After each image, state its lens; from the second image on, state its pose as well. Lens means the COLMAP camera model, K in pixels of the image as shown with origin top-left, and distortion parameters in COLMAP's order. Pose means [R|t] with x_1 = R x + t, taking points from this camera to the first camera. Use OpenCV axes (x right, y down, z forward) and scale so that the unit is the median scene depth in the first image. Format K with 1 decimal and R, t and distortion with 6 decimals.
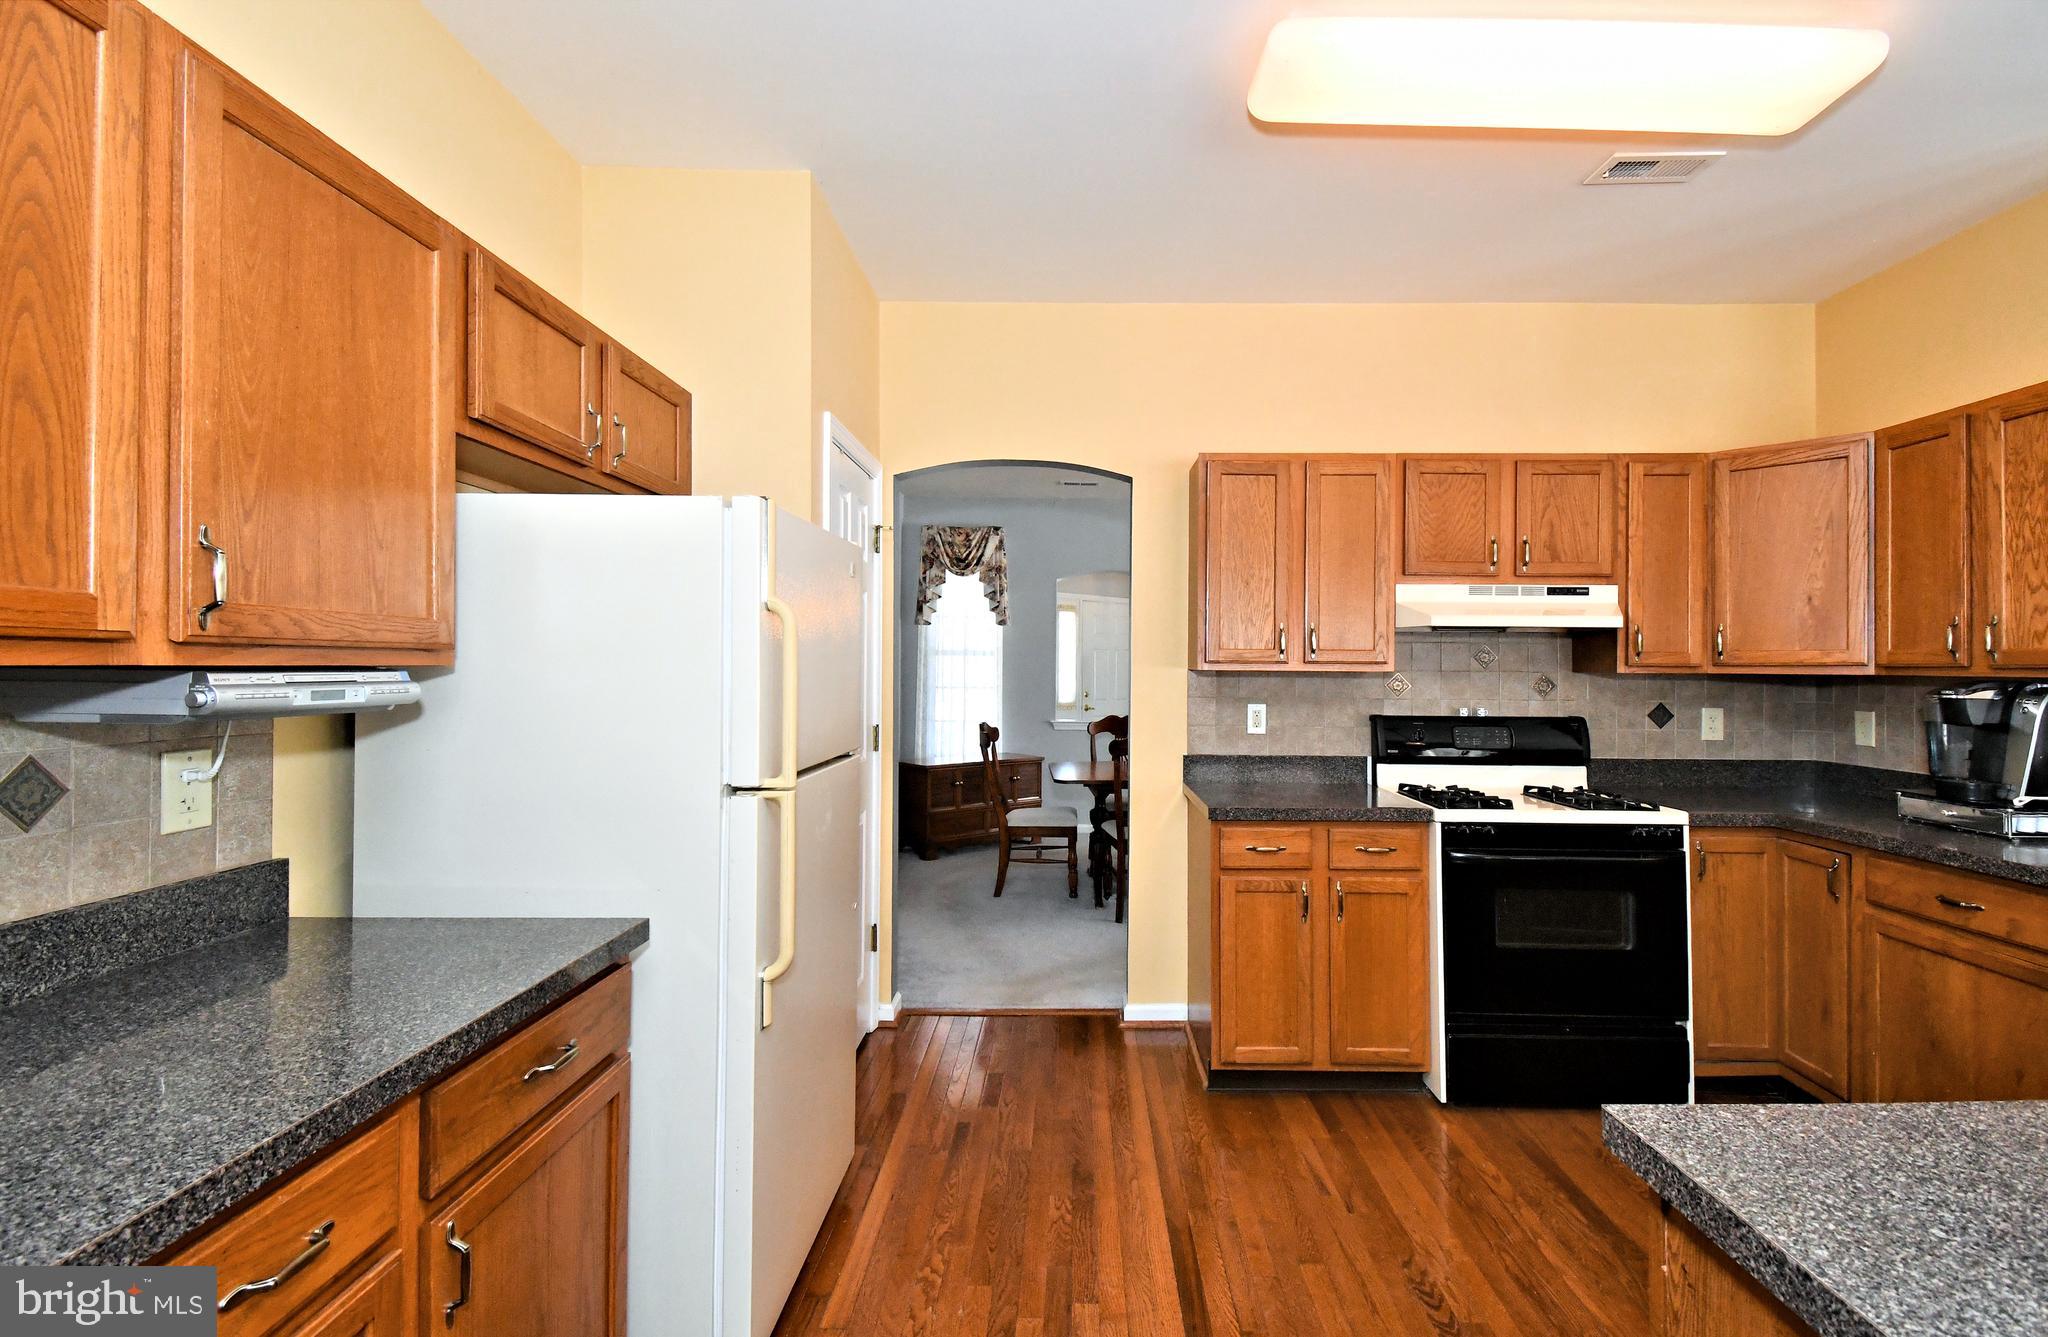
lens RADIAL K [[886.5, 0, 1052.5], [0, 886.5, 676.2], [0, 0, 1]] dist [0.010991, -0.000448]
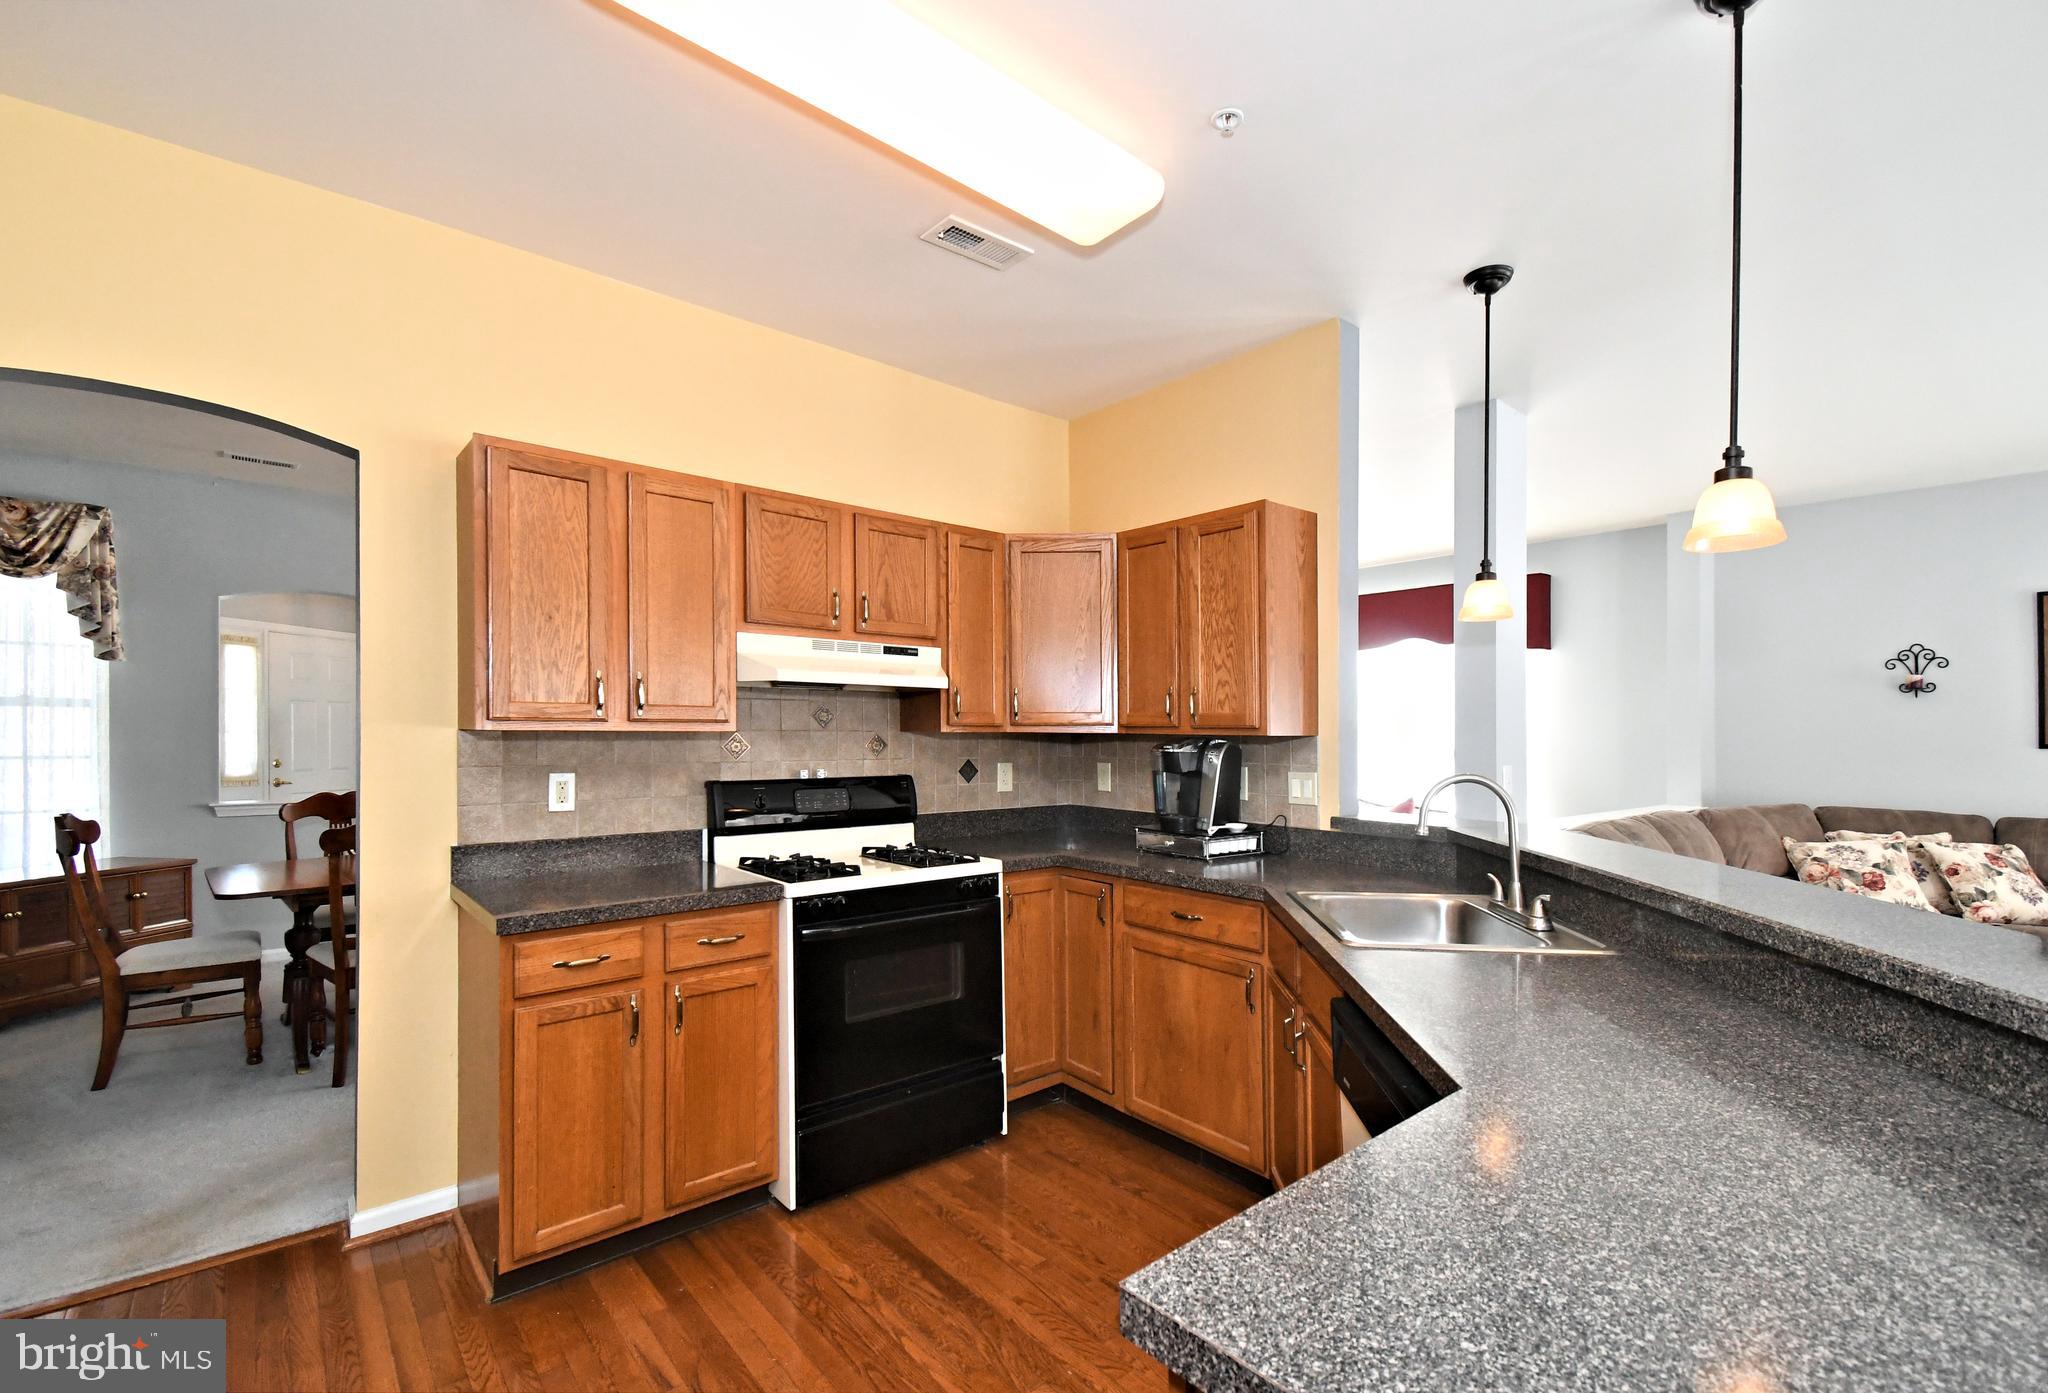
lens RADIAL K [[910.8, 0, 1019.4], [0, 910.8, 736.9], [0, 0, 1]] dist [0.050015, -0.027292]
pose [[0.757074, -0.006800, 0.653294, 0.005357], [0.005425, 0.999977, 0.004121, -0.001979], [-0.653307, 0.000424, 0.757093, 0.130120]]
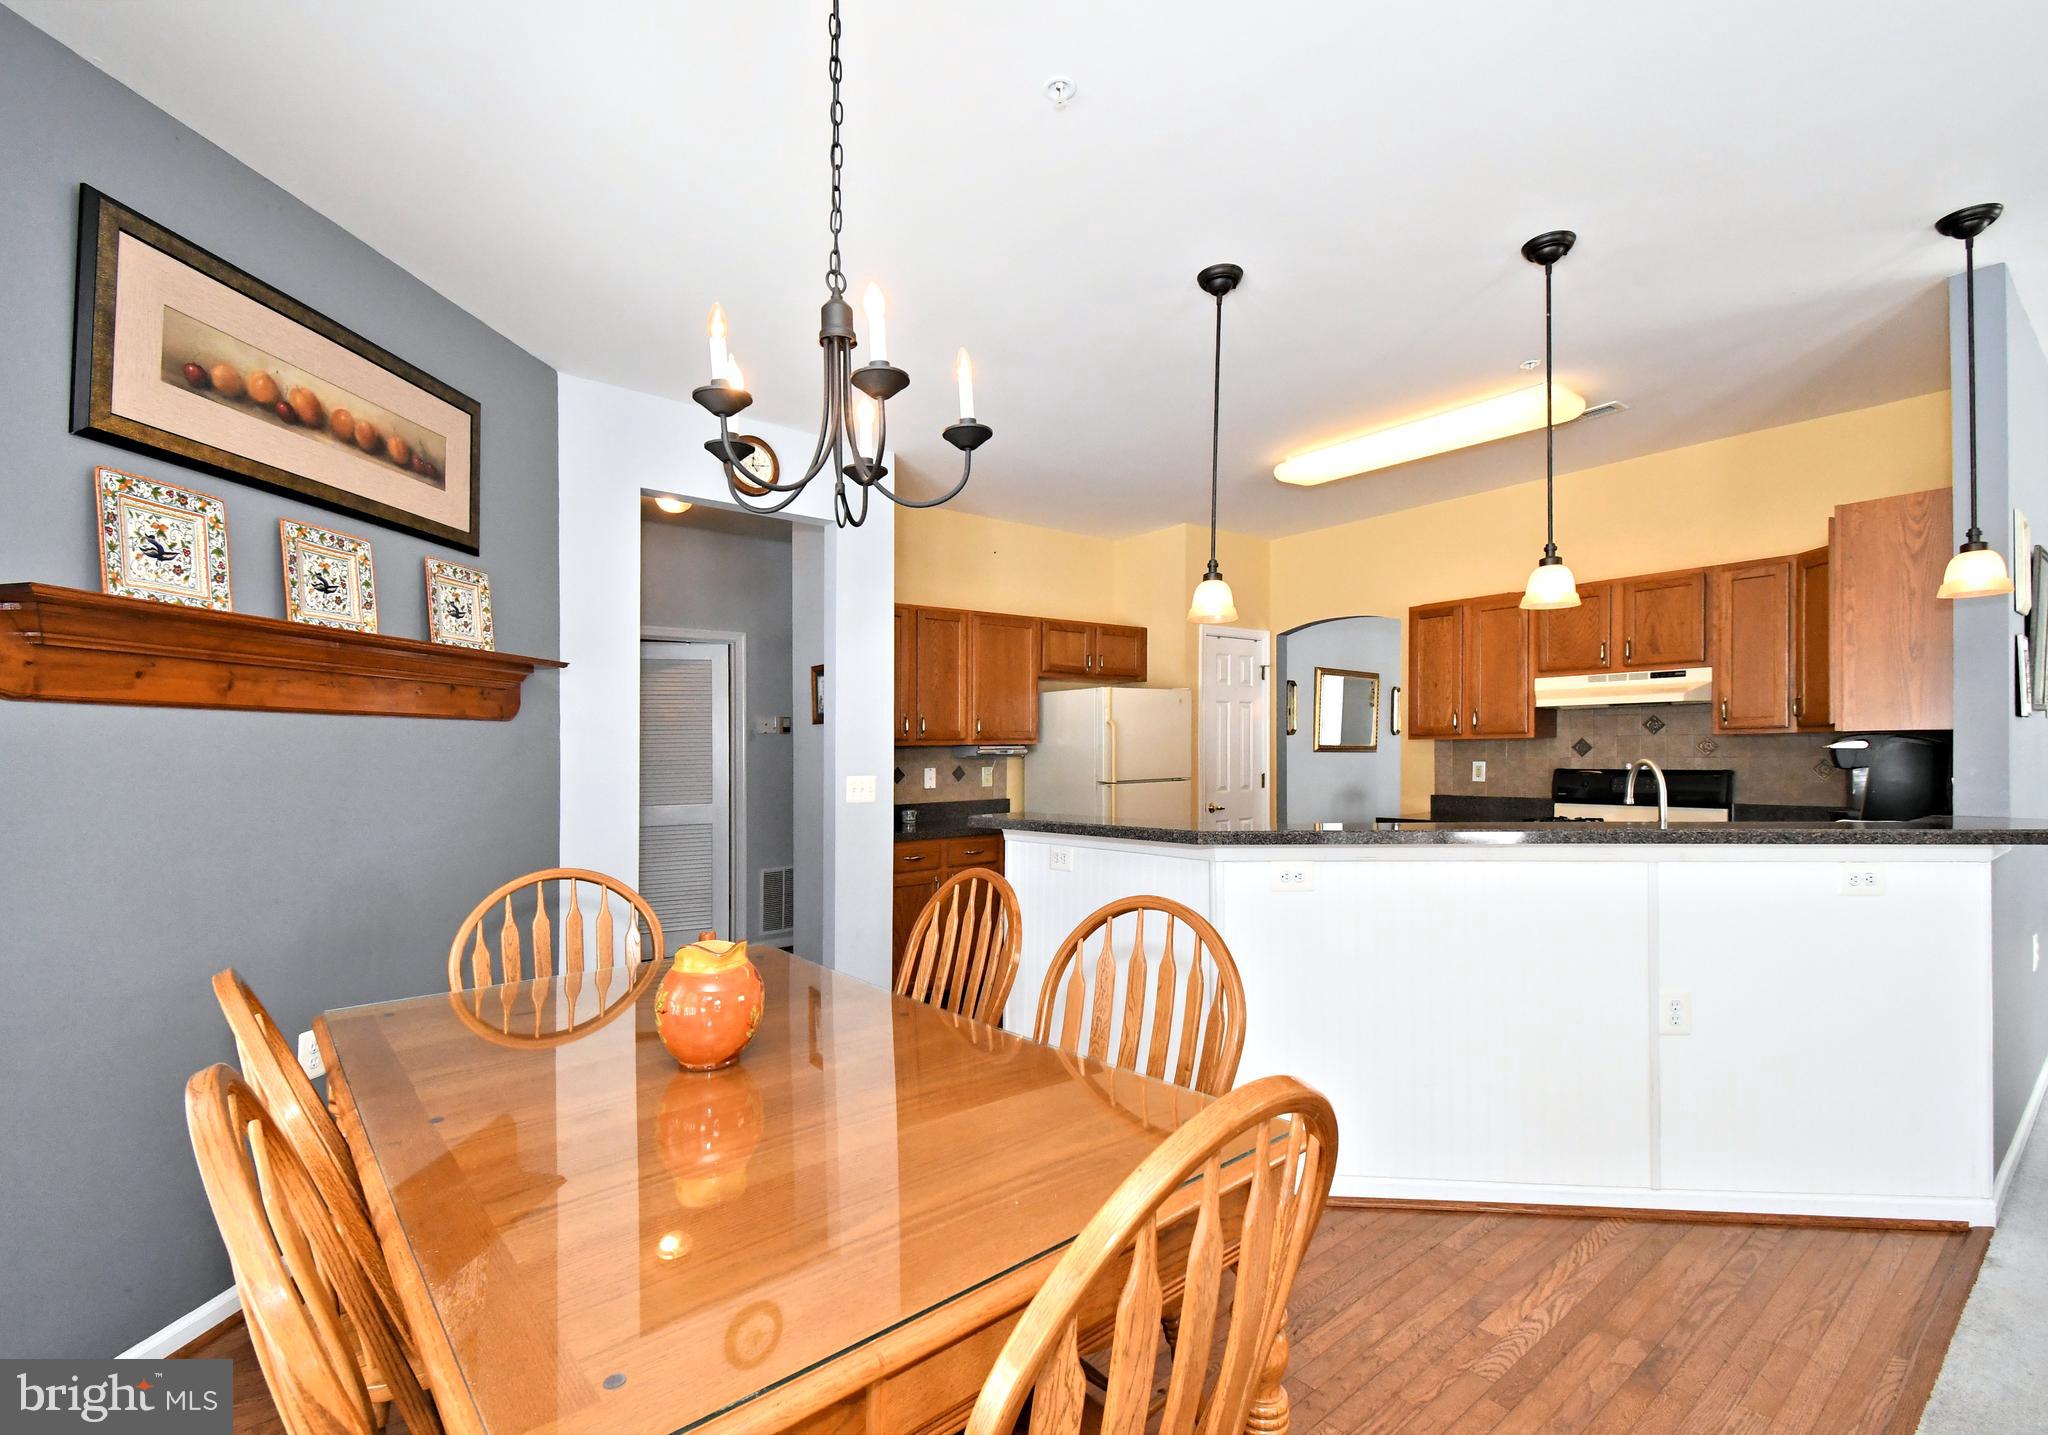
lens RADIAL K [[943.5, 0, 1028.8], [0, 943.5, 752.6], [0, 0, 1]] dist [0.027391, -0.015934]
pose [[0.639105, -0.013370, -0.769003, 1.071204], [0.009472, 0.999910, -0.009512, 0.027795], [0.769061, -0.001205, 0.639174, -0.674948]]
